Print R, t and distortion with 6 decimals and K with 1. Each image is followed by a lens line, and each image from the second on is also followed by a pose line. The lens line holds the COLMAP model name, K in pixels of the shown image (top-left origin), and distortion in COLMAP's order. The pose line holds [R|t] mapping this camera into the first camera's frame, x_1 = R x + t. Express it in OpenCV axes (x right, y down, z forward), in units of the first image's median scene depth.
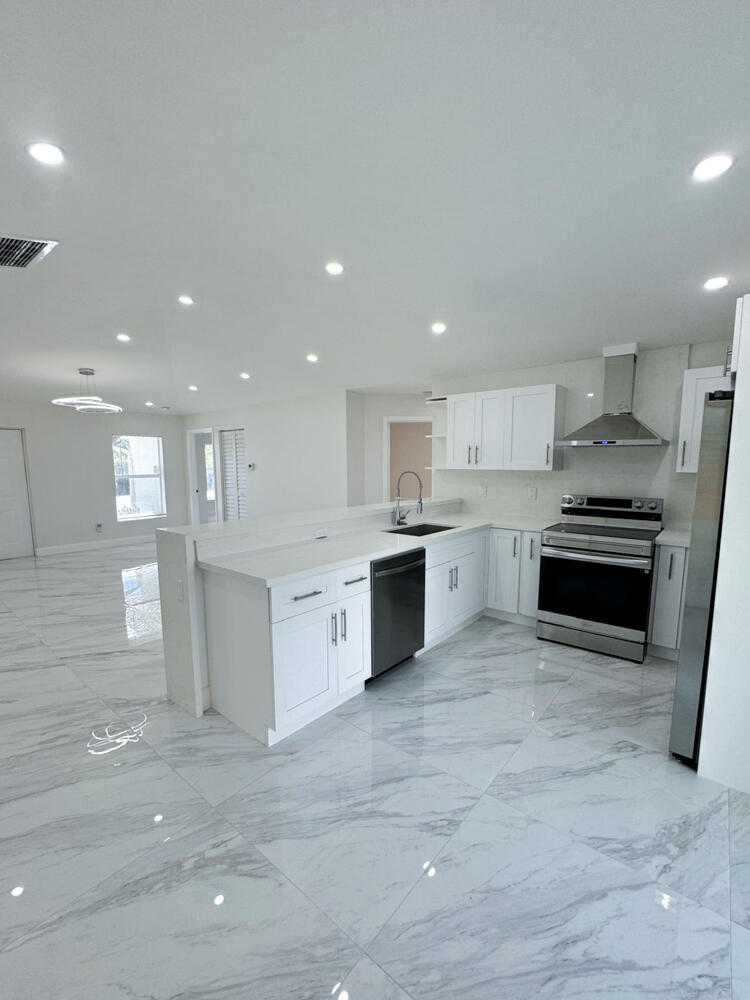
lens RADIAL K [[406.1, 0, 370.9], [0, 406.1, 515.7], [0, 0, 1]] dist [-0.019546, 0.004881]
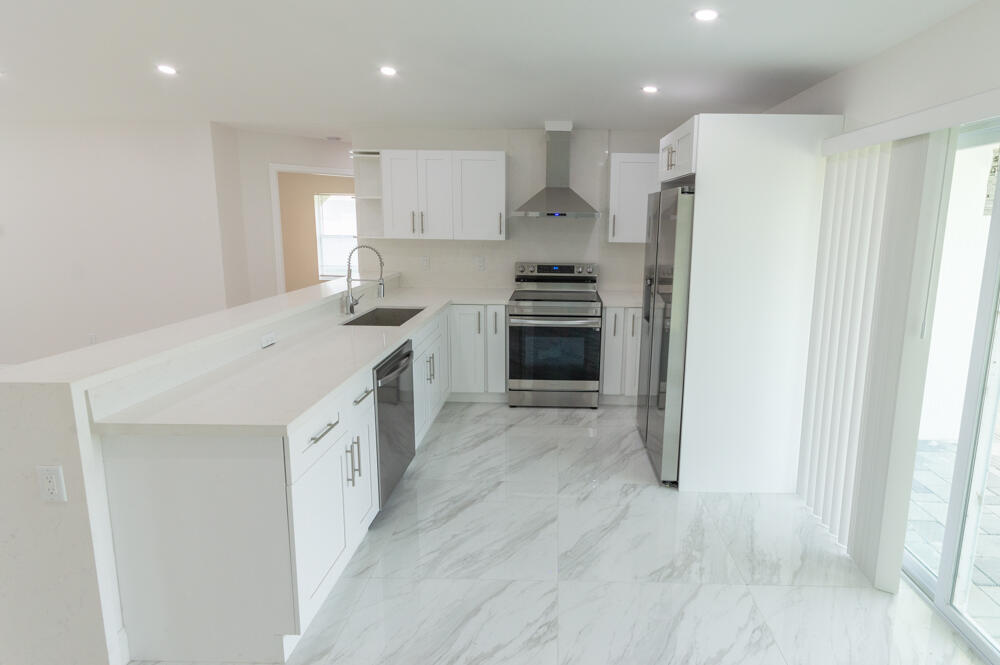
lens RADIAL K [[470.4, 0, 534.6], [0, 470.4, 290.3], [0, 0, 1]] dist [0.000887, 0.000294]
pose [[0.789232, -0.080693, 0.608771, -0.248159], [0.065732, 0.996735, 0.046901, -0.049708], [-0.610567, 0.003000, 0.791959, 0.069503]]
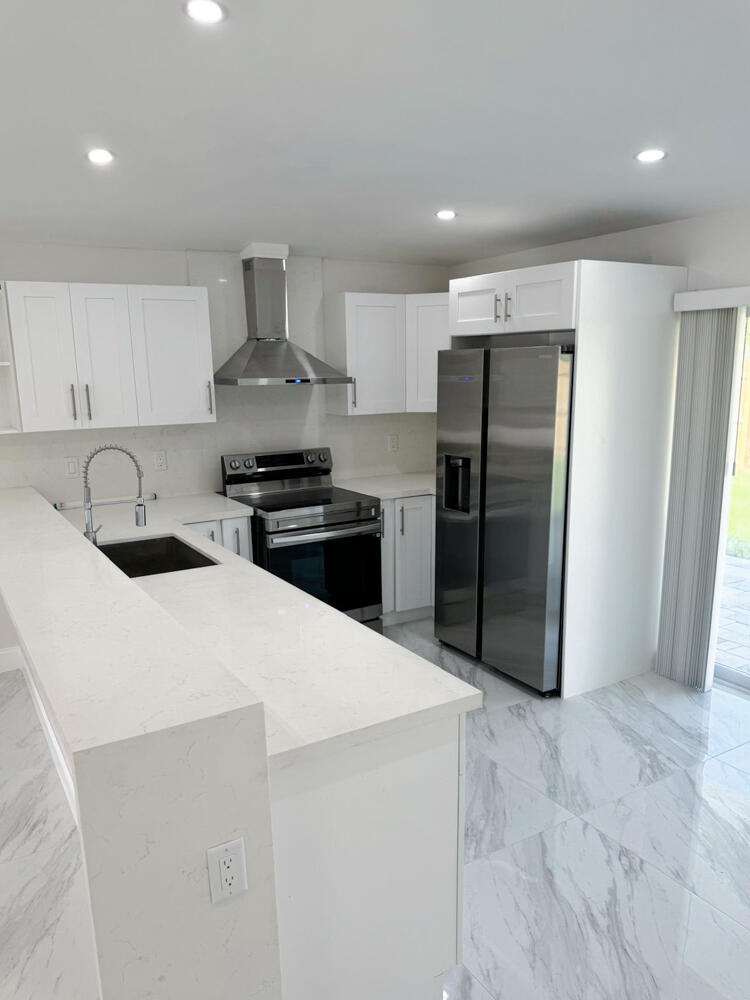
lens RADIAL K [[732.1, 0, 310.1], [0, 732.1, 497.8], [0, 0, 1]] dist [0.111413, -0.121461]
pose [[0.377233, -0.166544, 0.911021, -0.750109], [0.144108, 0.982272, 0.119897, -0.140542], [-0.914838, 0.086057, 0.394545, 0.504917]]
